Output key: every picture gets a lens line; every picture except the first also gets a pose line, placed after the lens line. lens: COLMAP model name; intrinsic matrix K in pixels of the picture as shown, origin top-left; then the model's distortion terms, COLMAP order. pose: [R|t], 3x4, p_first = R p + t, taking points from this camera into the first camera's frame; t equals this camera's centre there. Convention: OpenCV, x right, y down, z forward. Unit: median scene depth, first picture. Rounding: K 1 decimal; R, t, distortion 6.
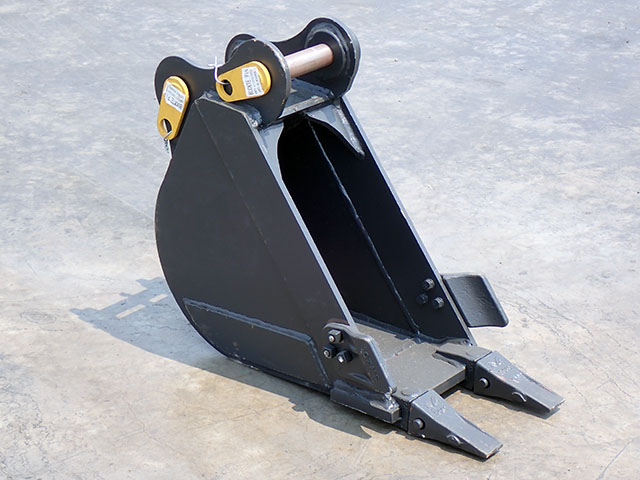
lens RADIAL K [[1561.7, 0, 318.8], [0, 1561.7, 239.6], [0, 0, 1]] dist [0.030709, 0.000000]
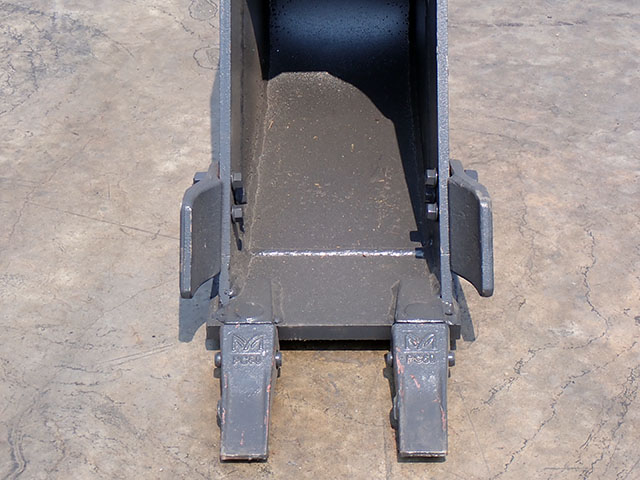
lens RADIAL K [[1561.7, 0, 317.3], [0, 1561.7, 243.6], [0, 0, 1]] dist [0.030709, 0.000000]
pose [[0.646704, 0.455206, -0.612014, 0.431662], [-0.293518, 0.889121, 0.351158, -0.151468], [0.704003, -0.047458, 0.708609, 0.539891]]
